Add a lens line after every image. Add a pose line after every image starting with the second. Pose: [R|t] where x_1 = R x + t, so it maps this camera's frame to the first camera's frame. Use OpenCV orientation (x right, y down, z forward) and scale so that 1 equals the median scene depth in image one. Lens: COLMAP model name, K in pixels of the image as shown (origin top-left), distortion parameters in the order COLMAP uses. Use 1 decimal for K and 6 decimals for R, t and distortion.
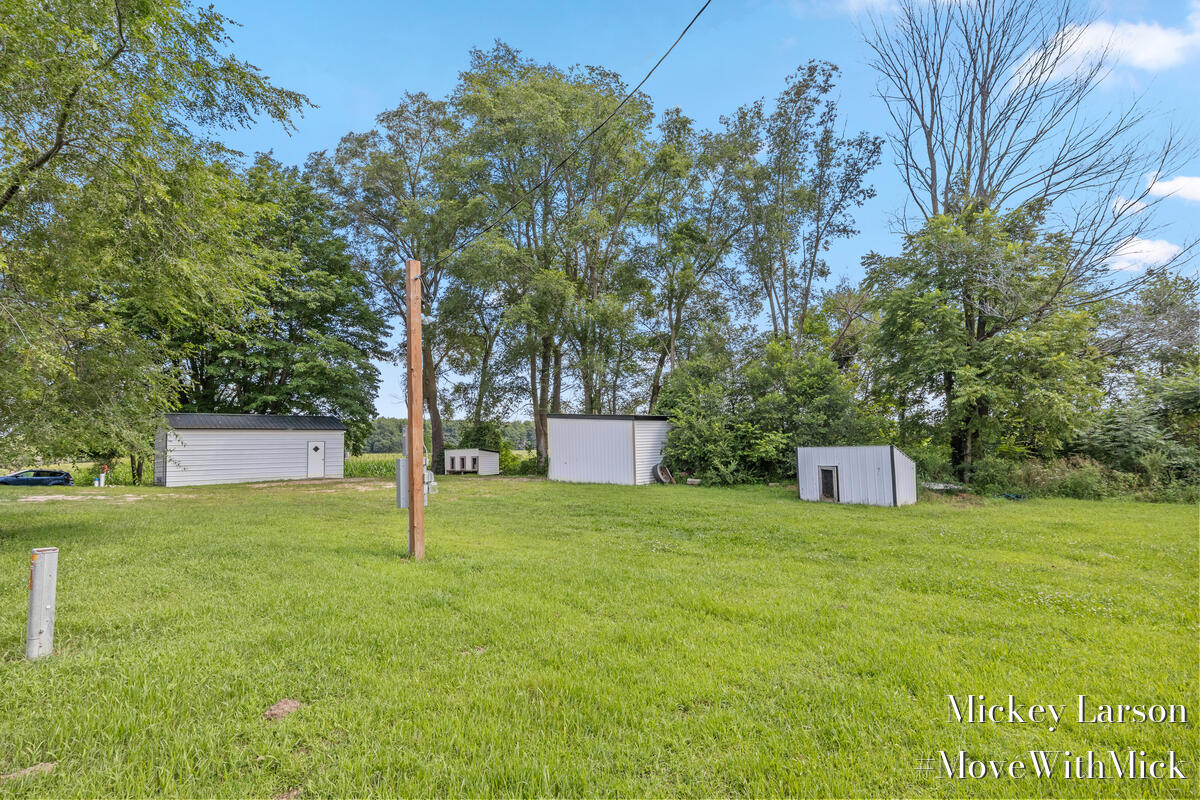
lens RADIAL K [[618.7, 0, 597.4], [0, 618.7, 412.1], [0, 0, 1]] dist [-0.000706, 0.000103]
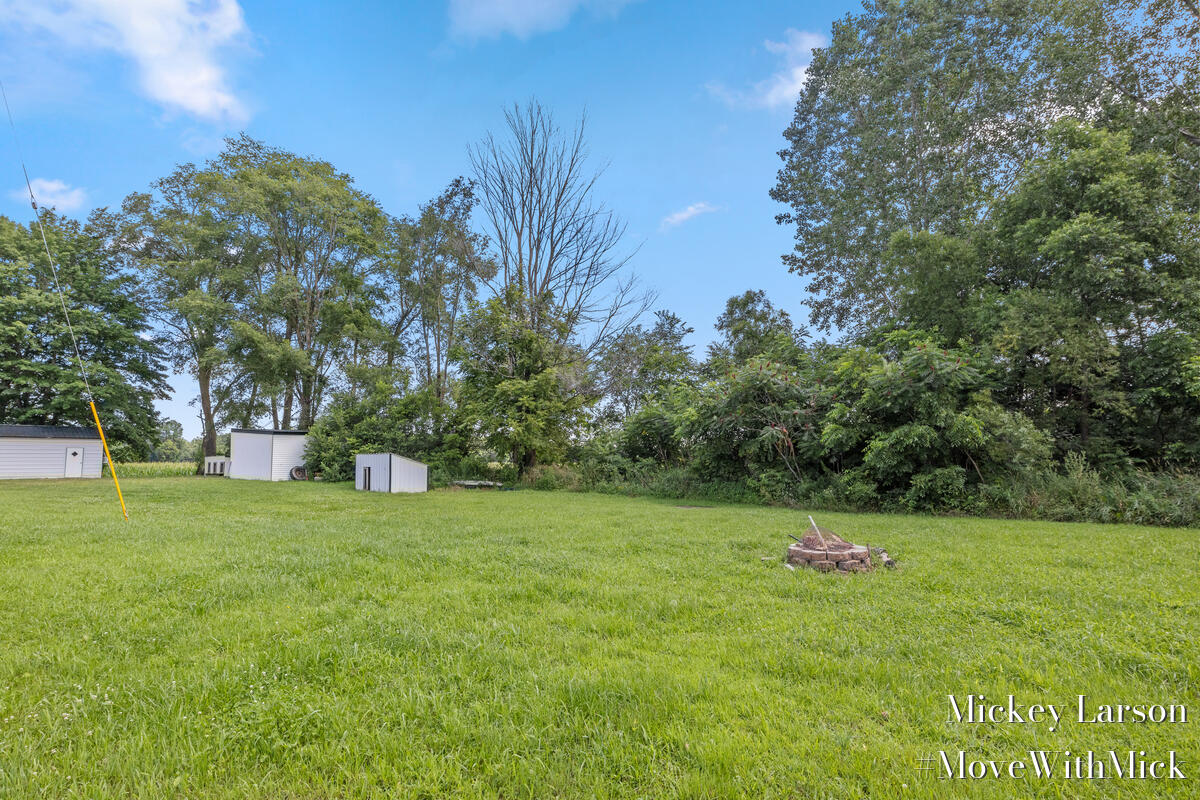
lens RADIAL K [[618.7, 0, 597.4], [0, 618.7, 412.1], [0, 0, 1]] dist [-0.000706, 0.000103]
pose [[0.995452, 0.021766, 0.092744, 0.469785], [-0.019143, 0.999394, -0.029083, -0.007442], [-0.093321, 0.027175, 0.995265, -0.321577]]
